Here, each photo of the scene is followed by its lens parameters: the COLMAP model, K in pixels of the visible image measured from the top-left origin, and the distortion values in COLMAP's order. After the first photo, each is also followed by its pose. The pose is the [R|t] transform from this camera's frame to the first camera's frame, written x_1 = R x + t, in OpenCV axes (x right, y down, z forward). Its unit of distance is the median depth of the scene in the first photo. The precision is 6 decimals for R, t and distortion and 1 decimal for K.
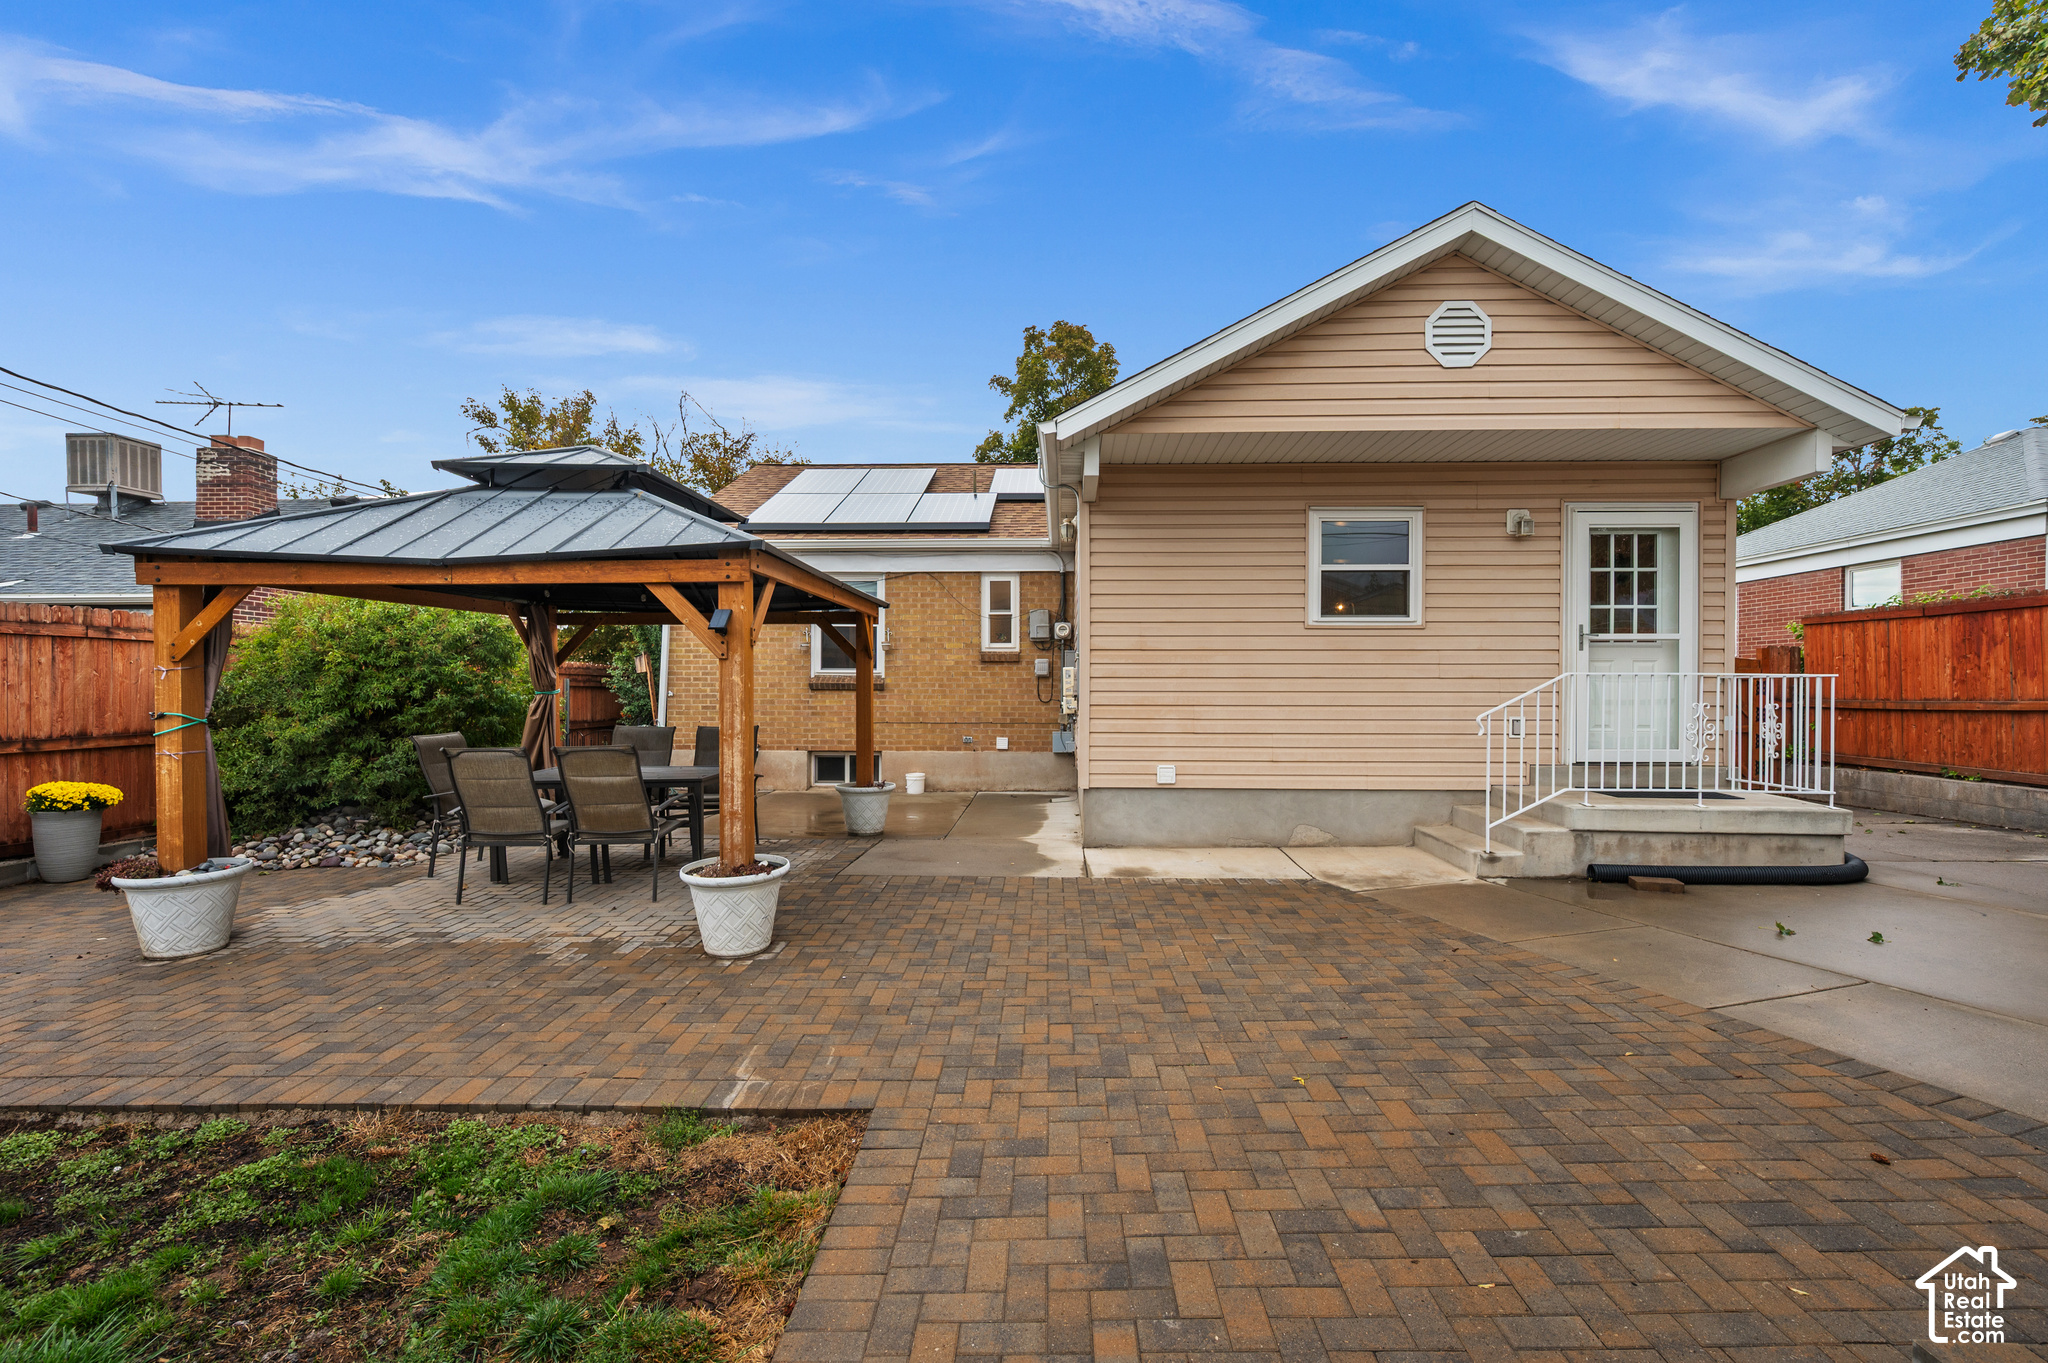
lens RADIAL K [[904.7, 0, 1019.3], [0, 904.7, 689.9], [0, 0, 1]] dist [0.002038, -0.000619]
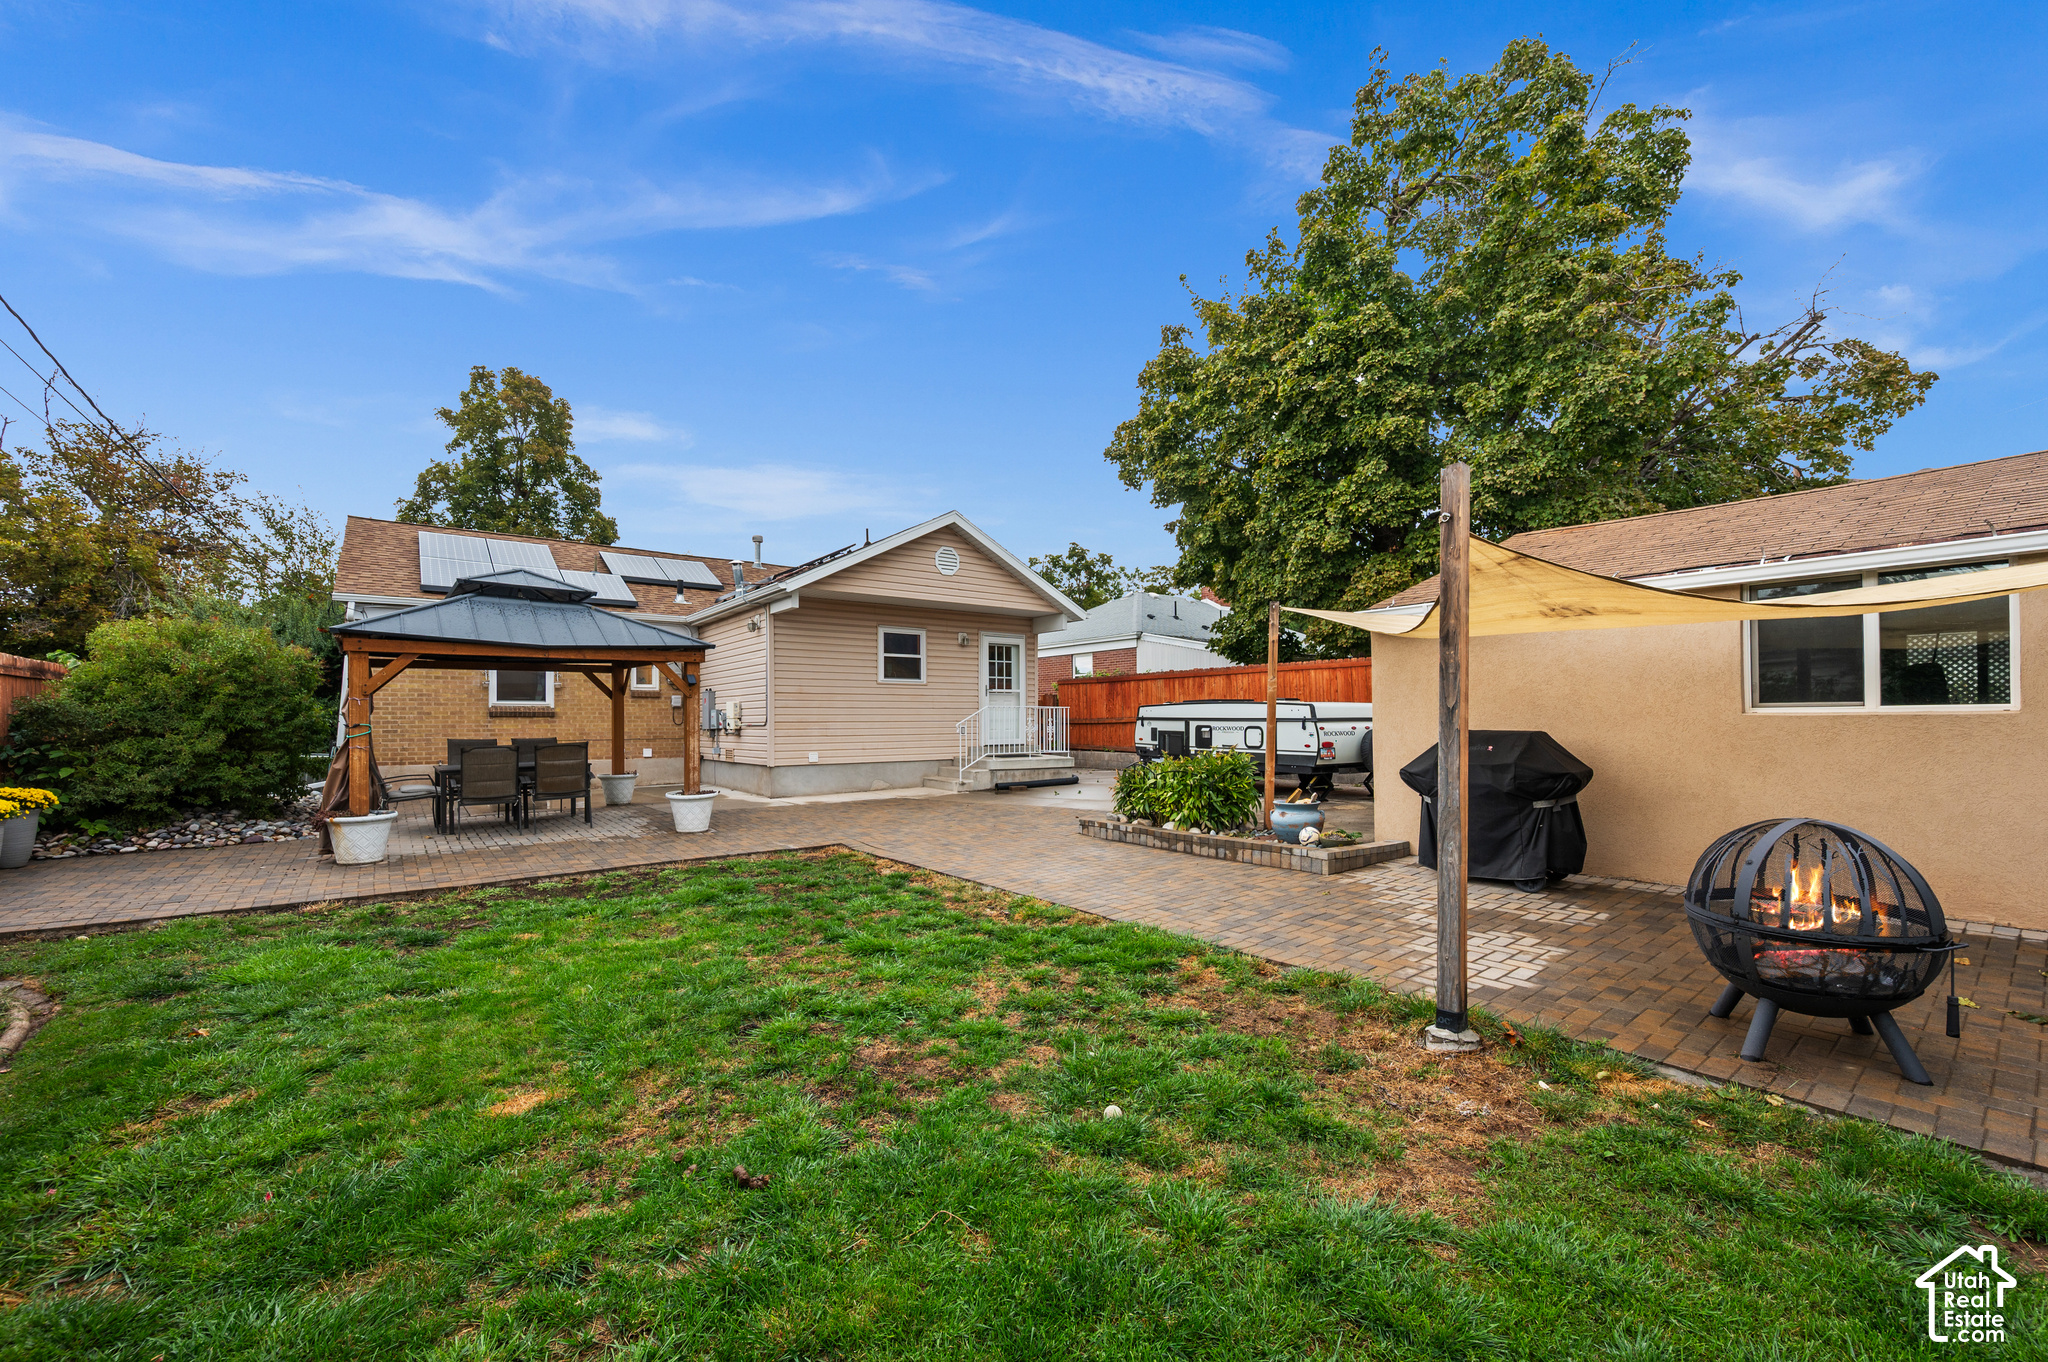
lens RADIAL K [[822.7, 0, 1023.7], [0, 822.7, 693.3], [0, 0, 1]] dist [-0.001316, 0.000128]
pose [[0.779422, 0.014706, 0.626327, -0.595039], [0.007334, 0.999442, -0.032593, 0.016716], [-0.626456, 0.029997, 0.778879, -0.664135]]
